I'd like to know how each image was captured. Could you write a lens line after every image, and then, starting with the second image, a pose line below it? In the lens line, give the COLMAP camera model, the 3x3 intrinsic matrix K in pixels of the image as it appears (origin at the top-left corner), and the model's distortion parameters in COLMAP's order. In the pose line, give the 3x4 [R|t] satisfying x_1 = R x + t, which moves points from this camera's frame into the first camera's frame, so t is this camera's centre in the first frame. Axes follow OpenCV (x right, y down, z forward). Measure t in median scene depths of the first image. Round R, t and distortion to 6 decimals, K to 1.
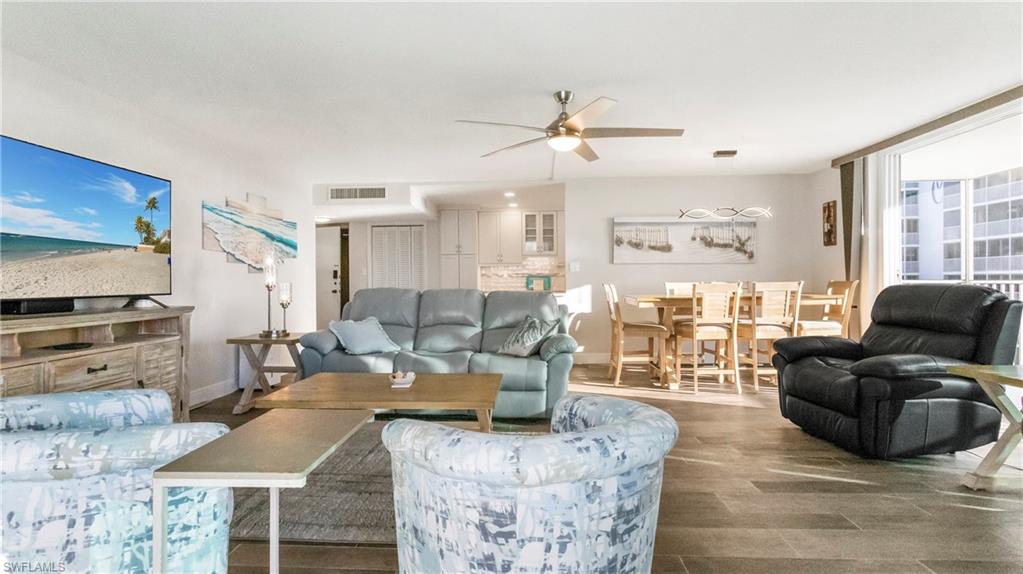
lens RADIAL K [[492.2, 0, 515.1], [0, 492.2, 269.2], [0, 0, 1]] dist [0.000312, 0.000130]
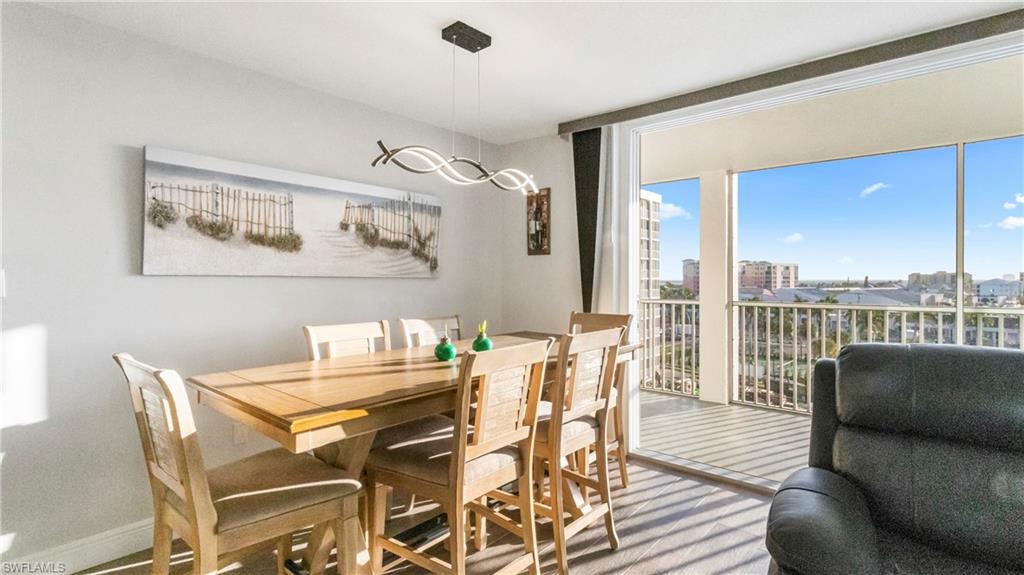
lens RADIAL K [[499.4, 0, 518.1], [0, 499.4, 286.5], [0, 0, 1]] dist [0.001565, 0.000150]
pose [[0.626110, -0.001649, 0.779733, 0.086256], [-0.025372, 0.999425, 0.022487, -0.018258], [-0.779322, -0.033862, 0.625708, 0.557556]]
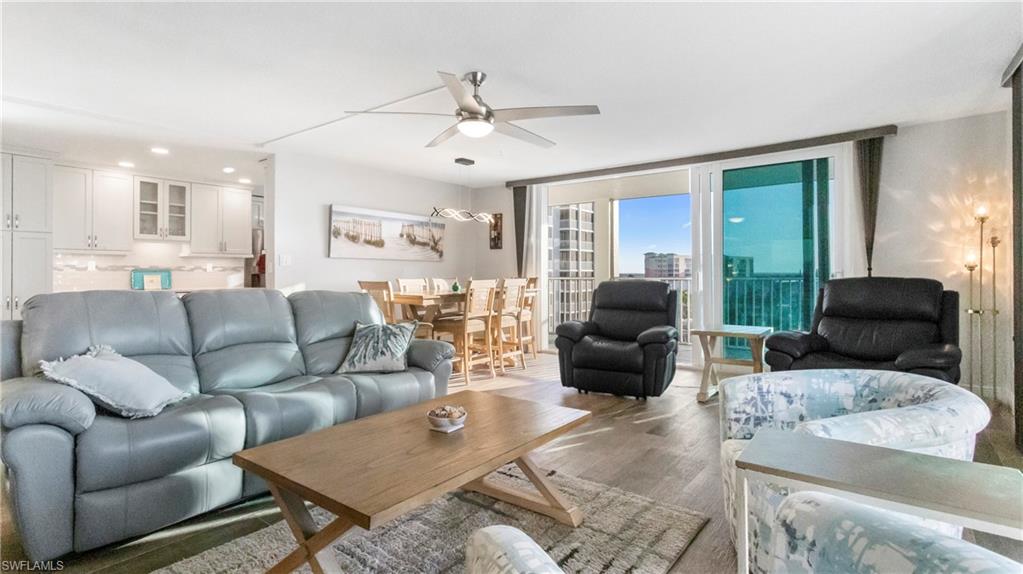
lens RADIAL K [[492.2, 0, 515.1], [0, 492.2, 269.2], [0, 0, 1]] dist [0.000312, 0.000130]
pose [[0.576513, 0.013922, 0.816970, -0.329196], [-0.023767, 0.999717, -0.000265, 0.002011], [-0.816742, -0.019264, 0.576681, 0.224824]]
